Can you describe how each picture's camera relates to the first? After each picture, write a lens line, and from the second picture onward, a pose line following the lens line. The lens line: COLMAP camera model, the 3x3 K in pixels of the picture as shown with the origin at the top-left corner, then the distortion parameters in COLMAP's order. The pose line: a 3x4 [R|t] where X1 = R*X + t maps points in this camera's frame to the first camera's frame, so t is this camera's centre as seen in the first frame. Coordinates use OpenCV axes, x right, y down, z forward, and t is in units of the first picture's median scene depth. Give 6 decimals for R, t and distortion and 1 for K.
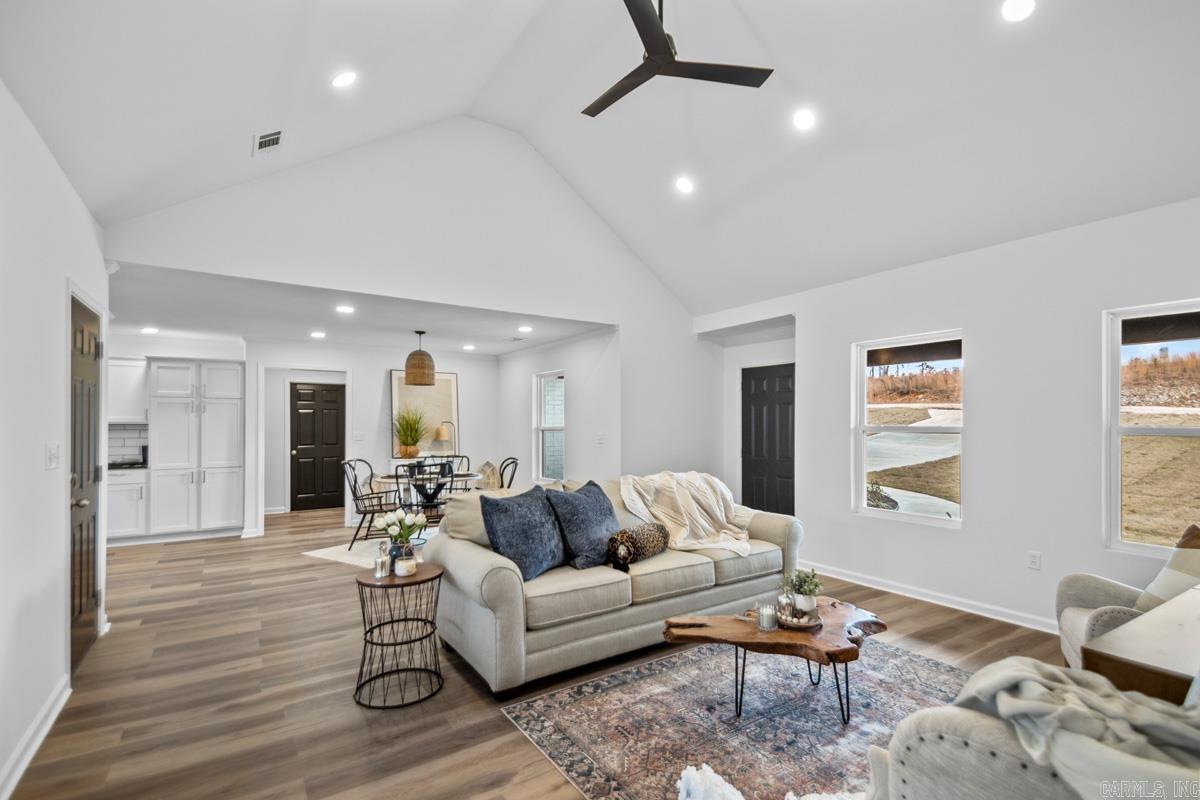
lens RADIAL K [[592.3, 0, 600.4], [0, 592.3, 416.4], [0, 0, 1]] dist [-0.001133, -0.000492]
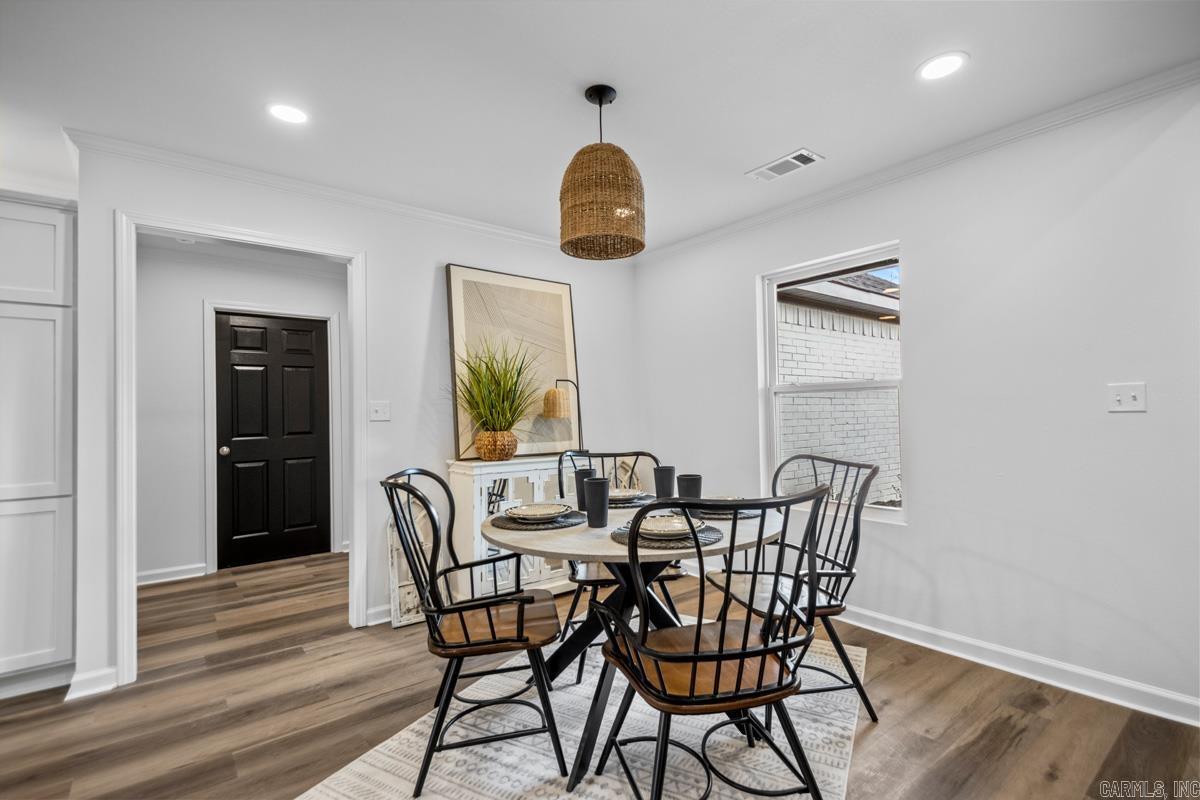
lens RADIAL K [[553.9, 0, 581.5], [0, 553.9, 399.2], [0, 0, 1]] dist [-0.000848, -0.000349]
pose [[0.995920, -0.013271, 0.089258, -0.288368], [0.014545, 0.999801, -0.013638, 0.031530], [-0.089060, 0.014881, 0.995915, 0.565039]]
